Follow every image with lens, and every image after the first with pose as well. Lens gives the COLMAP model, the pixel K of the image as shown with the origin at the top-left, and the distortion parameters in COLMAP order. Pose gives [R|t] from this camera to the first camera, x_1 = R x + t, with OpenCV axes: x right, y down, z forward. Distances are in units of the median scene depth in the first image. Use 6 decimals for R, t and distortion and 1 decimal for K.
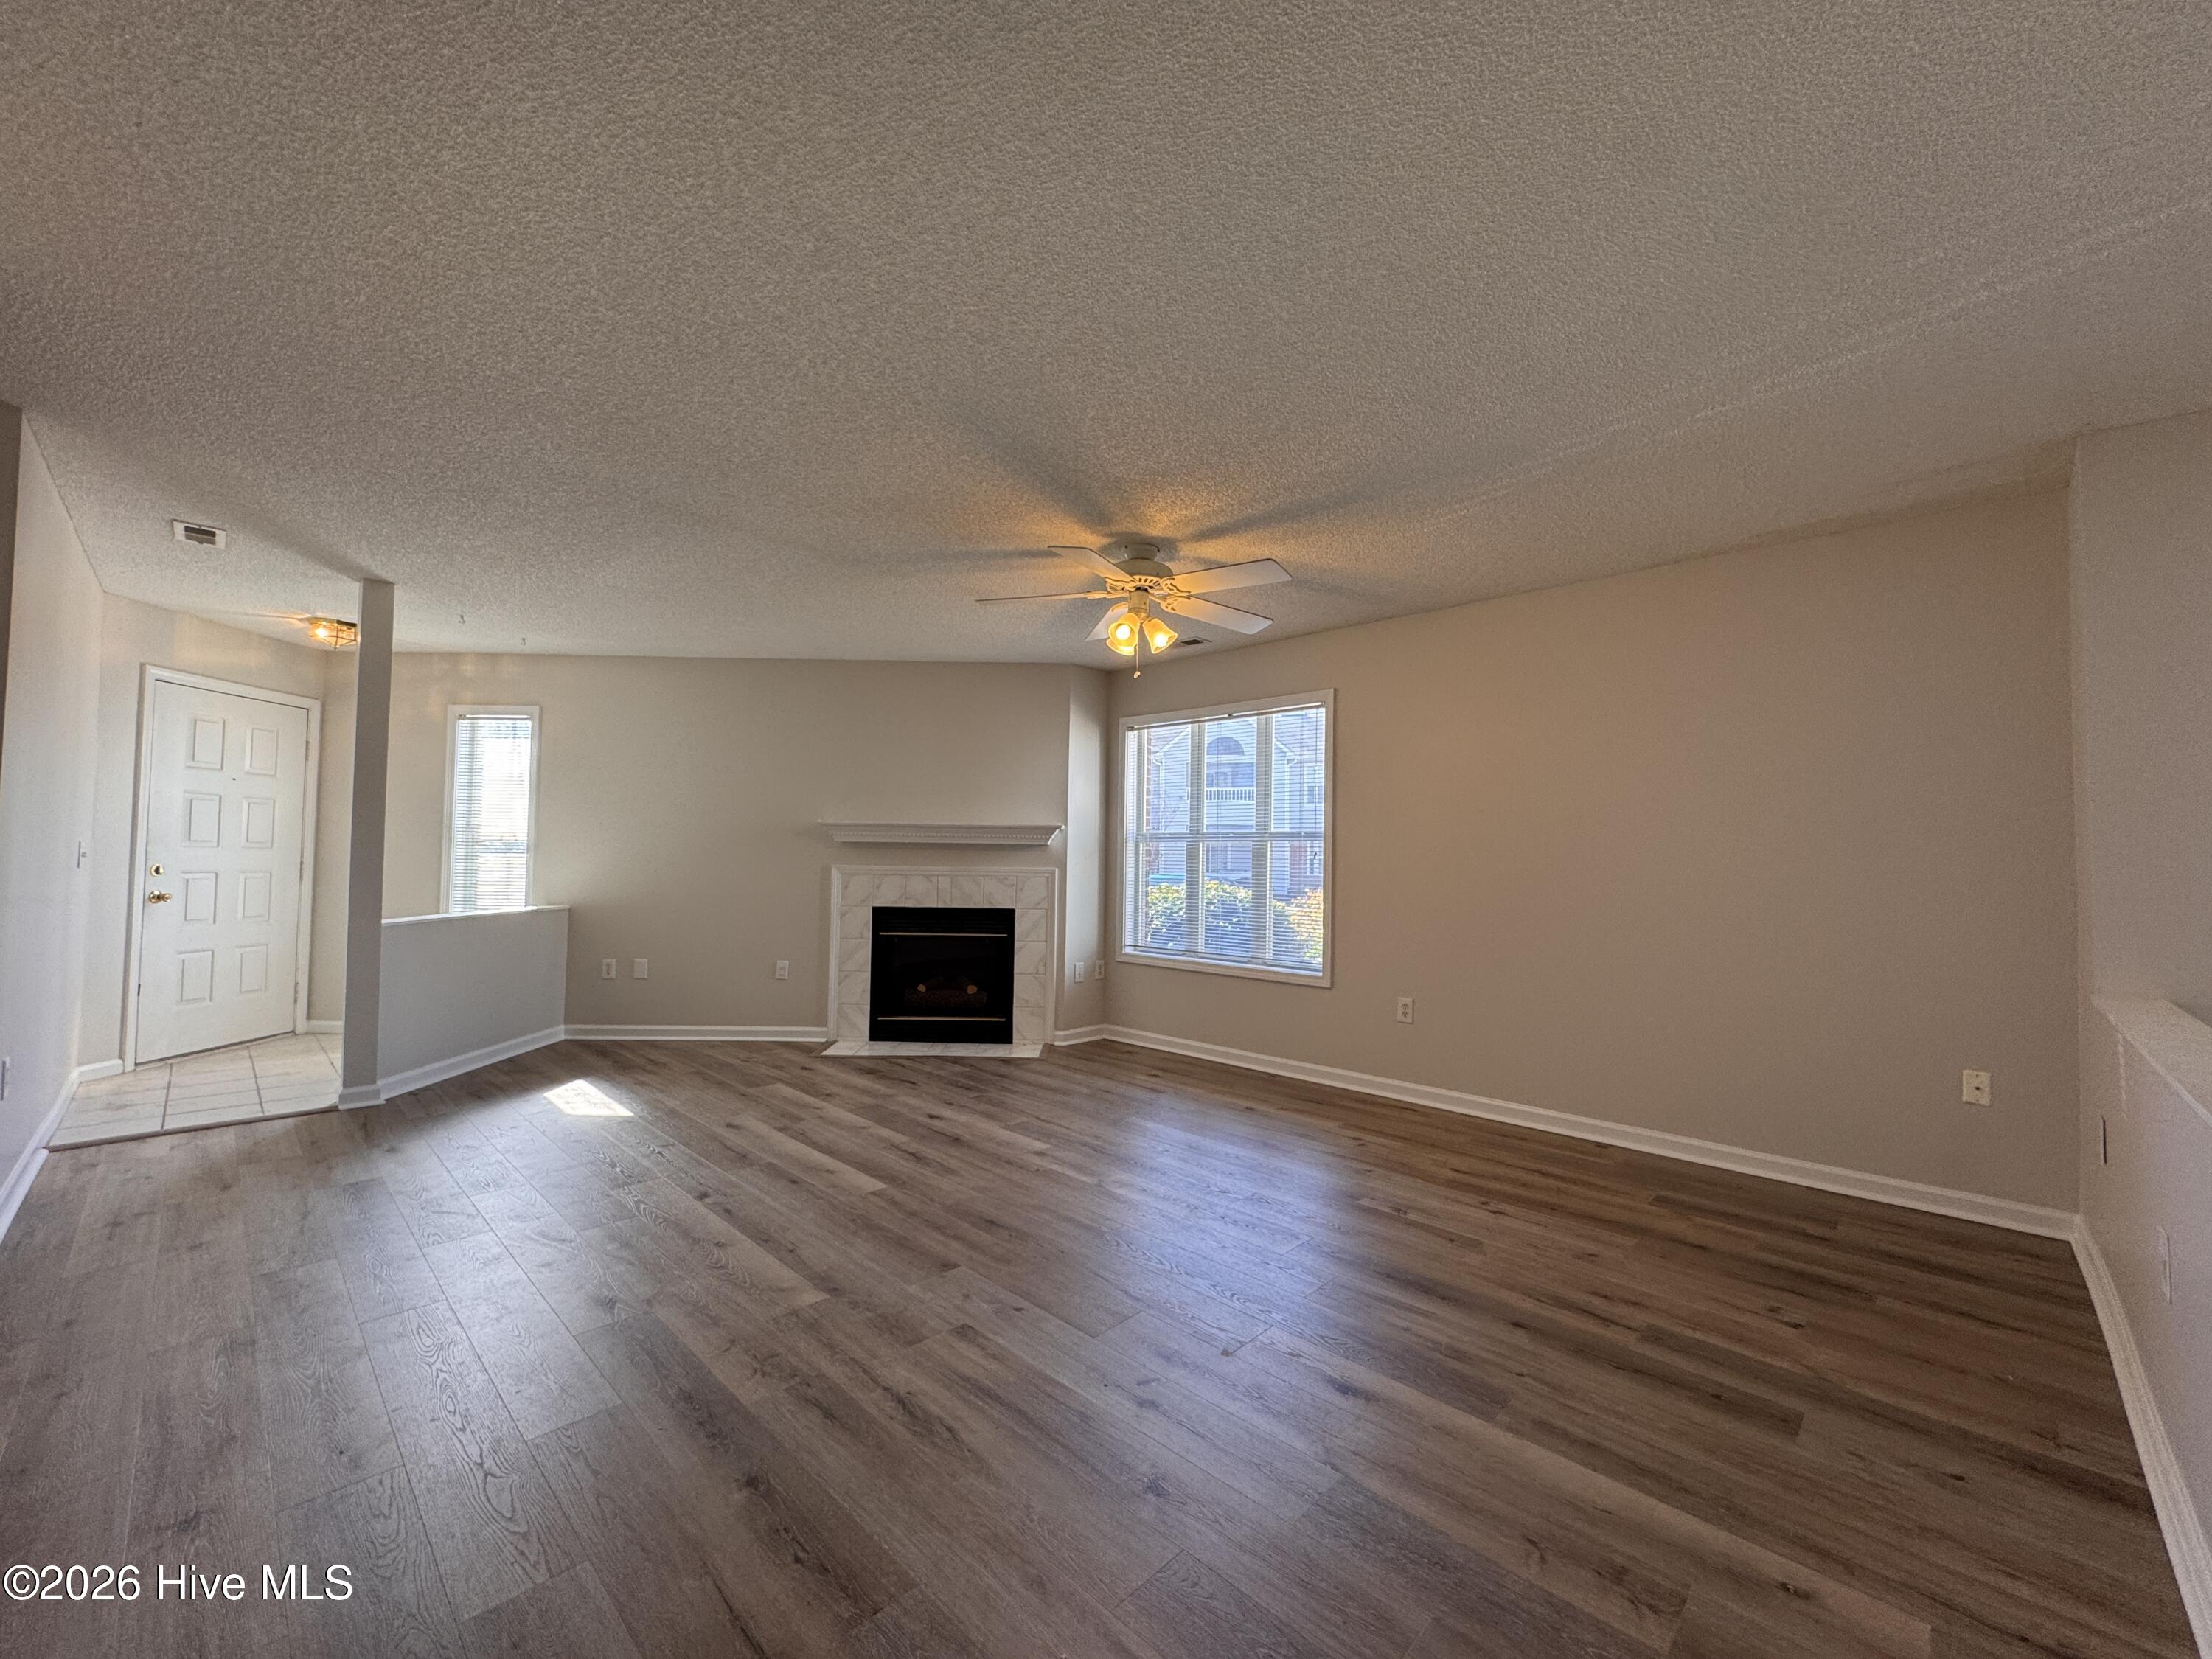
lens RADIAL K [[884.4, 0, 1112.4], [0, 884.4, 831.6], [0, 0, 1]] dist [-0.002314, -0.000676]
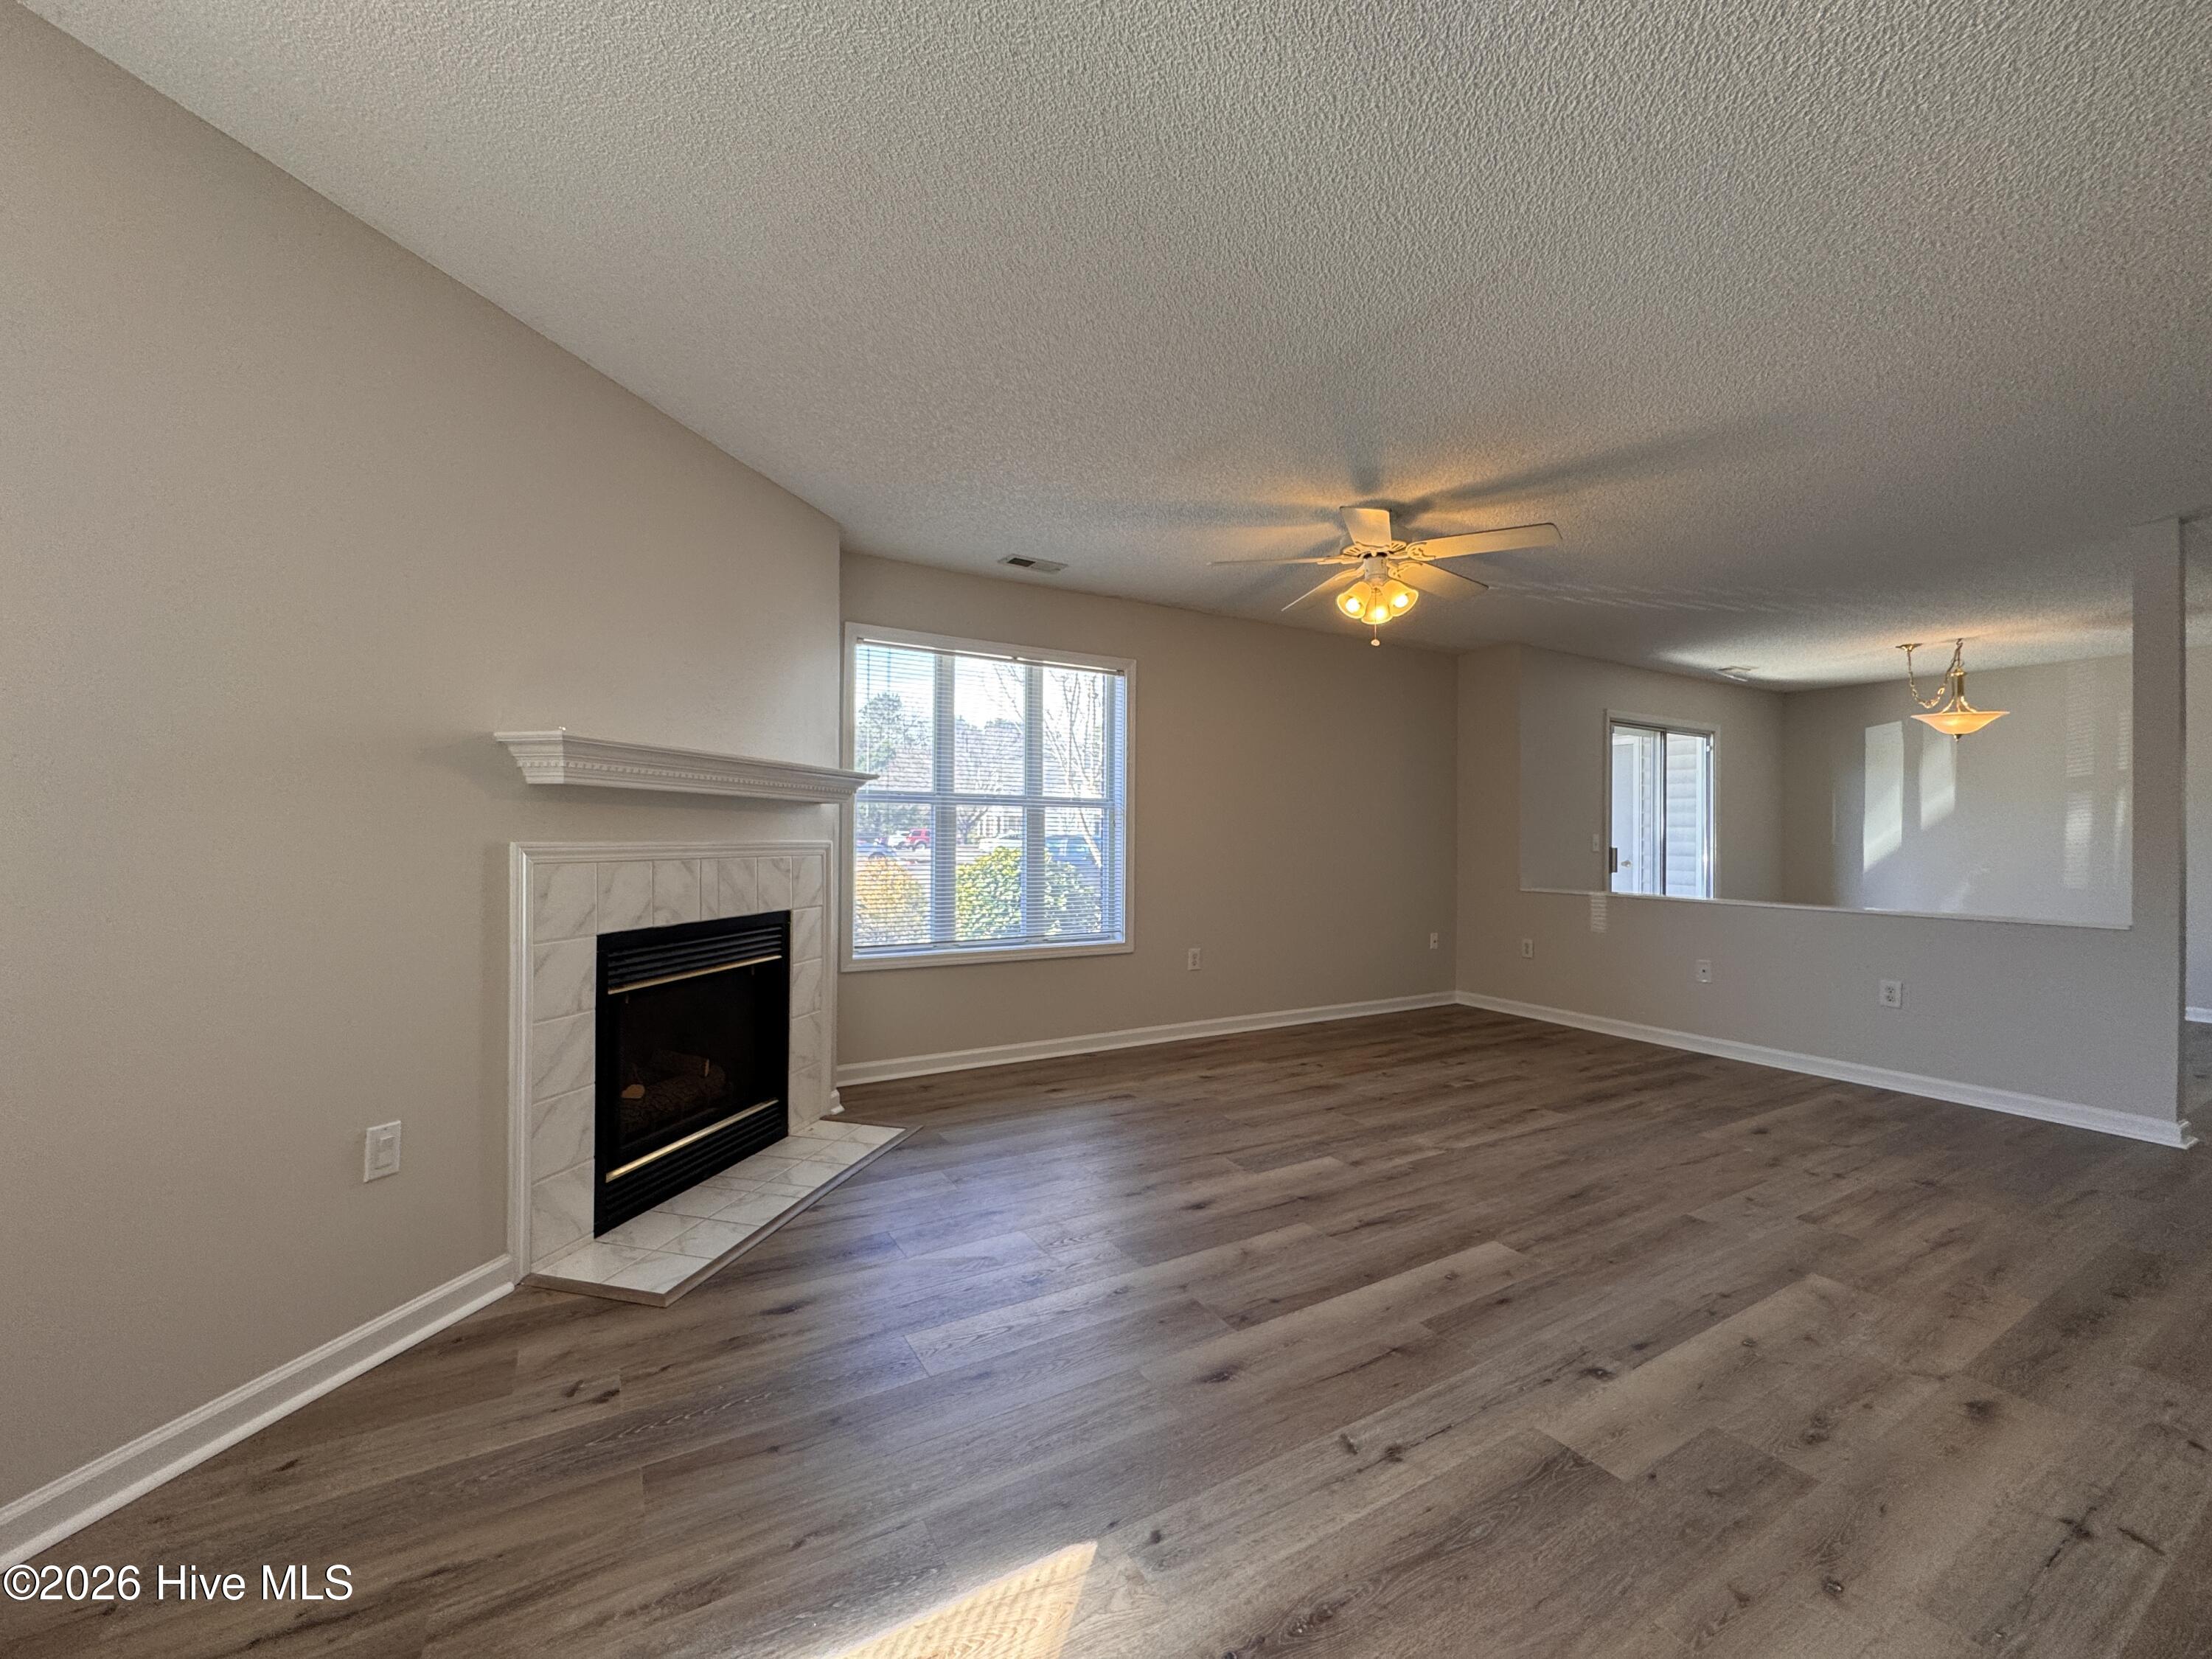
lens RADIAL K [[884.4, 0, 1096.8], [0, 884.4, 834.1], [0, 0, 1]] dist [-0.002314, -0.000676]
pose [[0.264567, -0.009386, 0.964322, -0.766203], [-0.035959, 0.999161, 0.019591, 0.021381], [-0.963697, -0.039859, 0.264007, 0.789751]]
